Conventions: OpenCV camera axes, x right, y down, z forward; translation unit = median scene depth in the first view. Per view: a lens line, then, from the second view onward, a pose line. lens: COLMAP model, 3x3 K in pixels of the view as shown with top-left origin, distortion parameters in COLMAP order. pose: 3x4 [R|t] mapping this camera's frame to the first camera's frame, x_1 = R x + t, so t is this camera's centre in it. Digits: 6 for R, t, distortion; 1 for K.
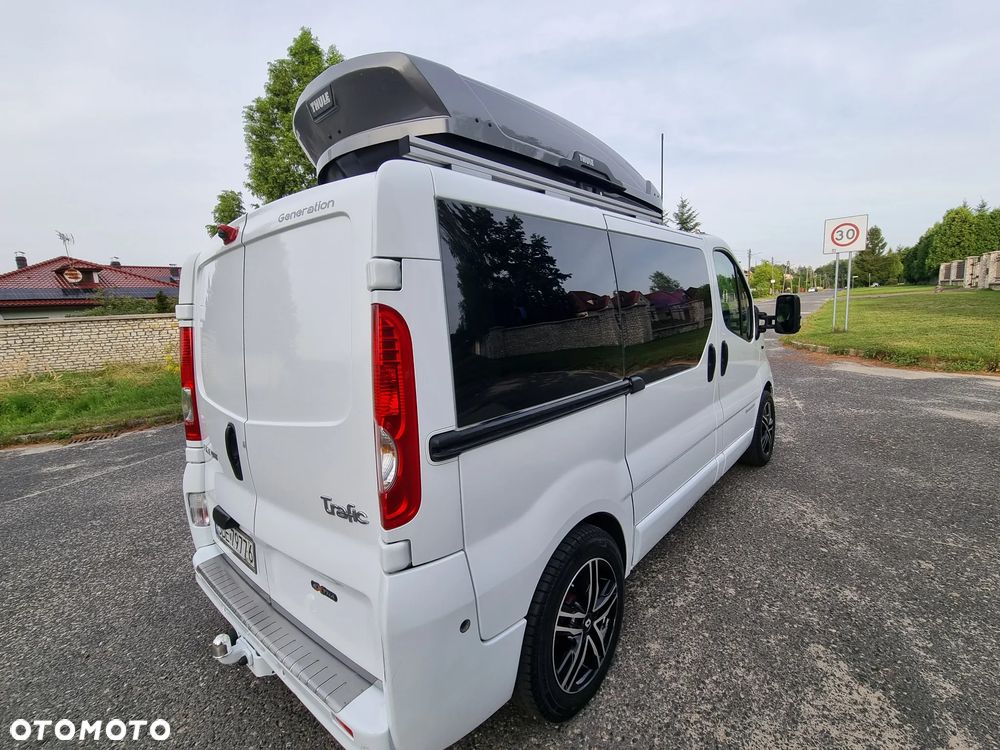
lens RADIAL K [[446.6, 0, 498.9], [0, 446.6, 388.1], [0, 0, 1]] dist [0.002720, -0.002179]
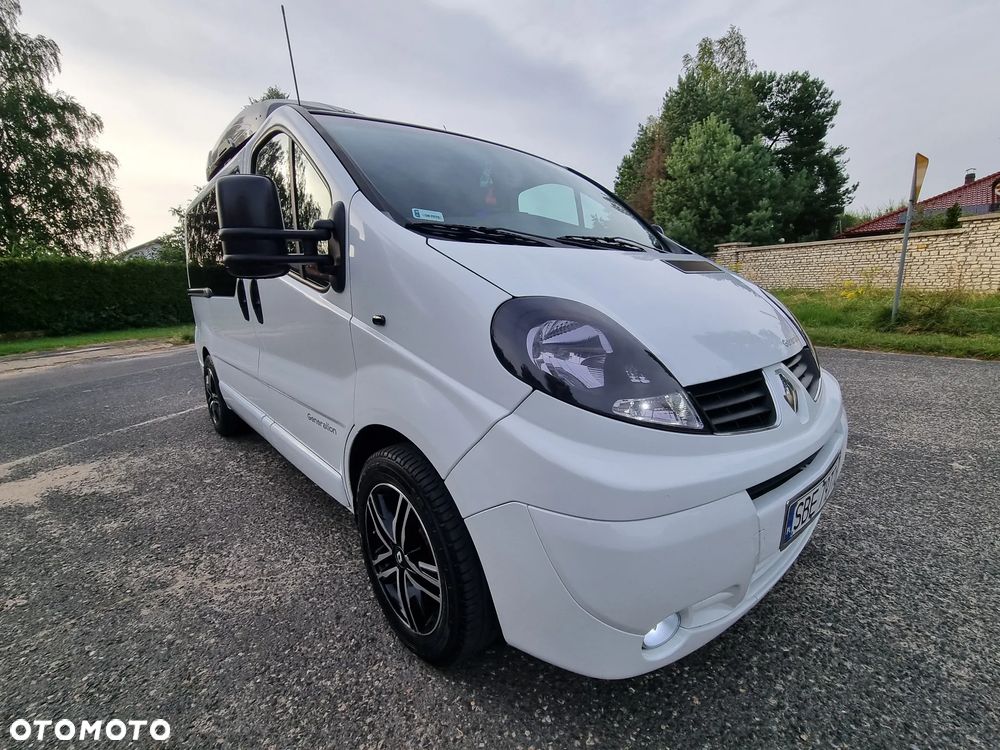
lens RADIAL K [[446.6, 0, 502.7], [0, 446.6, 377.9], [0, 0, 1]] dist [0.002720, -0.002179]
pose [[-0.120141, 0.271347, -0.954954, 1.725380], [-0.124954, 0.950138, 0.285698, -0.298238], [0.984862, 0.153649, -0.080245, 2.107675]]
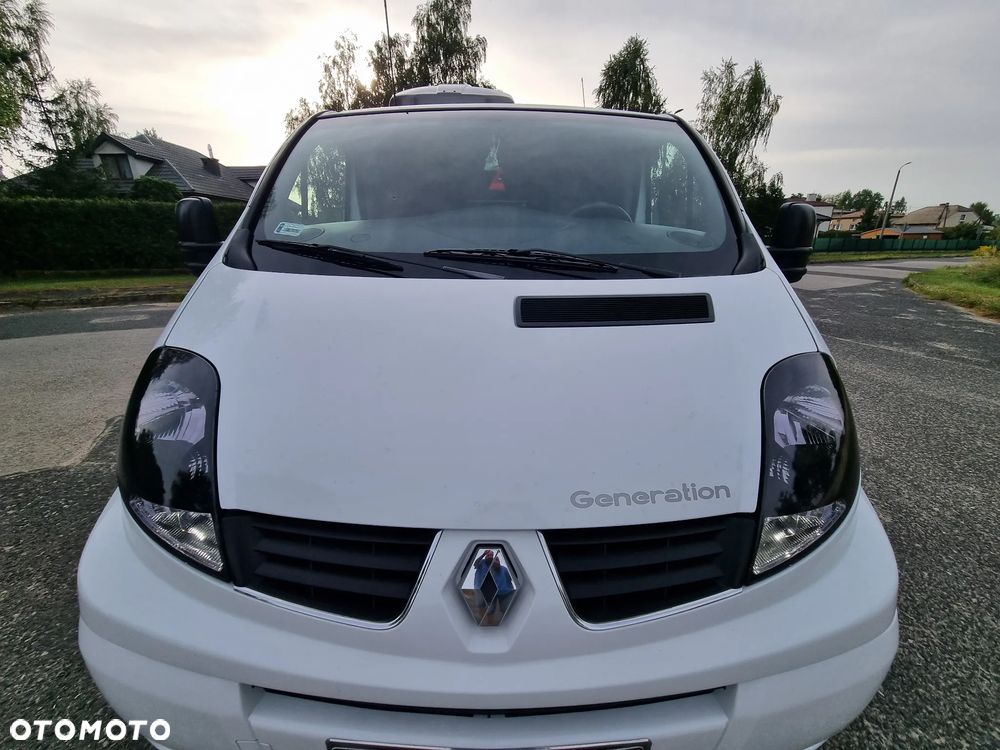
lens RADIAL K [[405.1, 0, 500.4], [0, 405.1, 377.0], [0, 0, 1]] dist [0.003684, -0.002340]
pose [[-0.749260, 0.282646, -0.598932, 1.228310], [-0.061037, 0.871035, 0.487414, -0.447769], [0.659457, 0.401757, -0.635380, 2.591728]]
